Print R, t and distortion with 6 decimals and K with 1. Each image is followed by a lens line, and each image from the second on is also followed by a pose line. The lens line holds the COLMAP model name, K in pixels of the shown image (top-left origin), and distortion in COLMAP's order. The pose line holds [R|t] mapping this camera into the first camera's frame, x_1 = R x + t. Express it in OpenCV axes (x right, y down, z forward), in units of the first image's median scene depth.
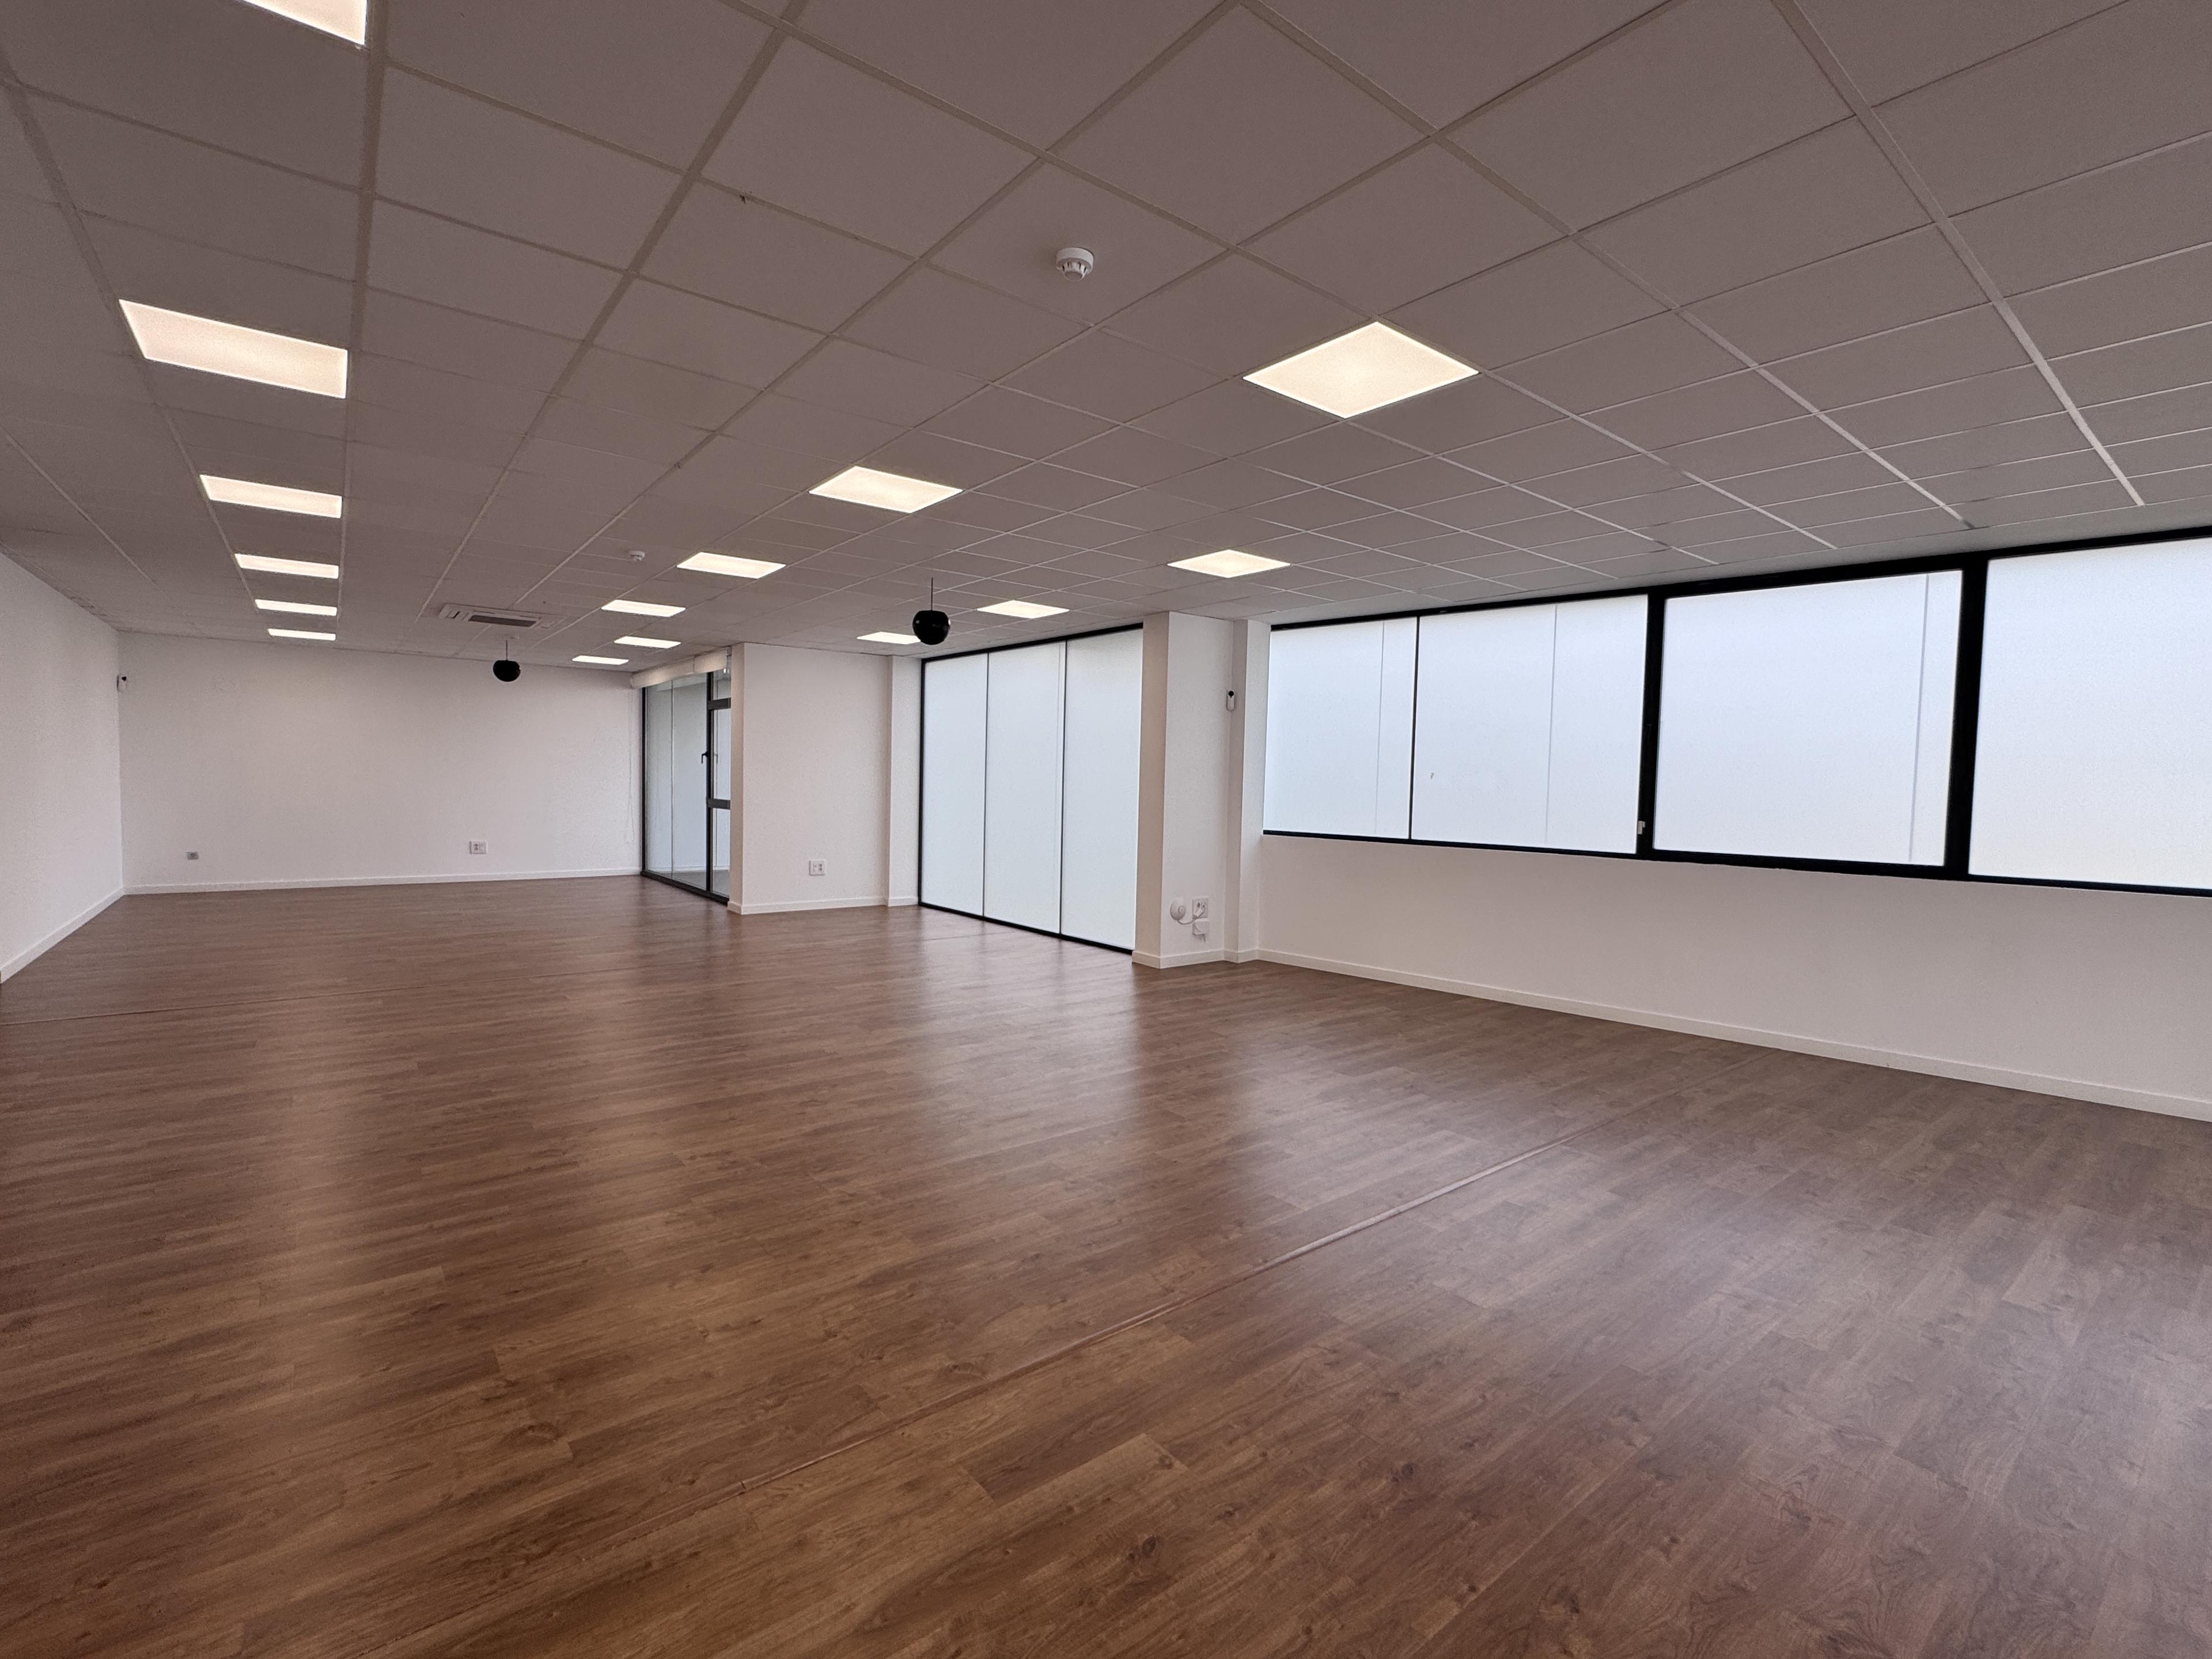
lens RADIAL K [[1003.6, 0, 1097.7], [0, 1003.6, 815.8], [0, 0, 1]] dist [-0.001658, 0.001106]
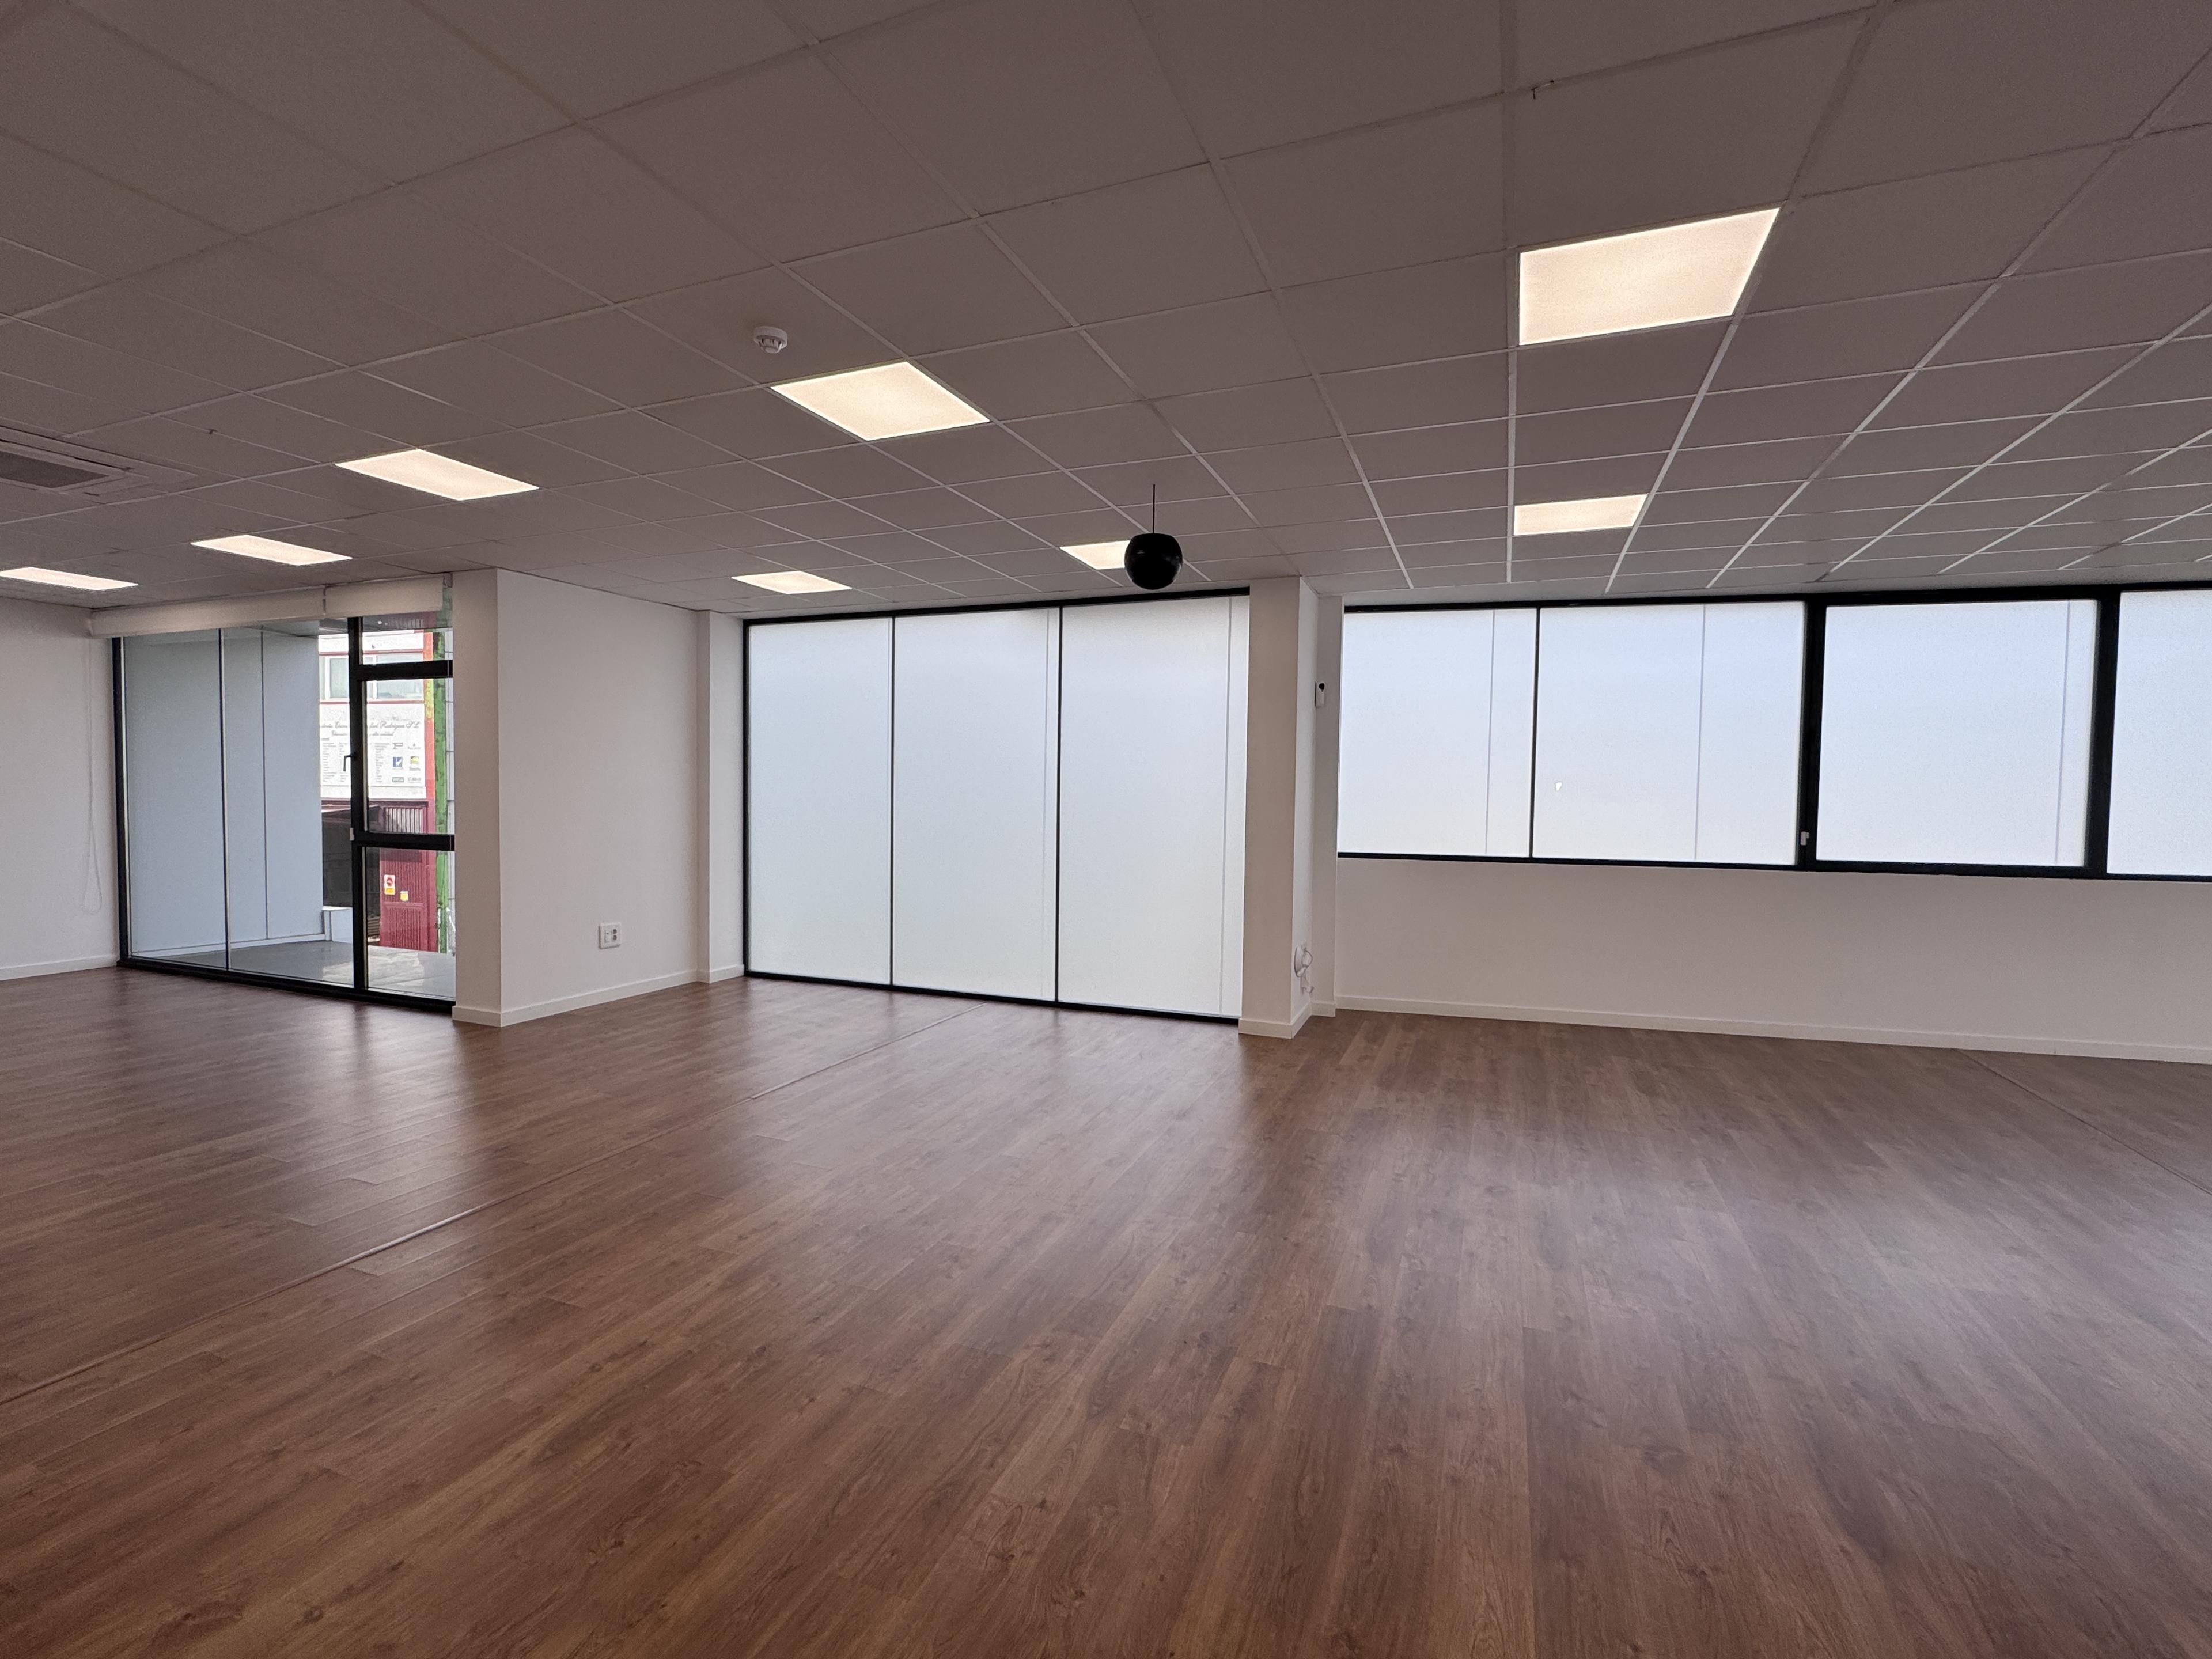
lens RADIAL K [[1003.6, 0, 1106.7], [0, 1003.6, 828.3], [0, 0, 1]] dist [-0.001658, 0.001106]
pose [[0.864835, -0.033442, 0.500941, -0.446511], [0.026153, 0.999425, 0.021568, -0.030683], [-0.501375, -0.005551, 0.865213, 0.403756]]
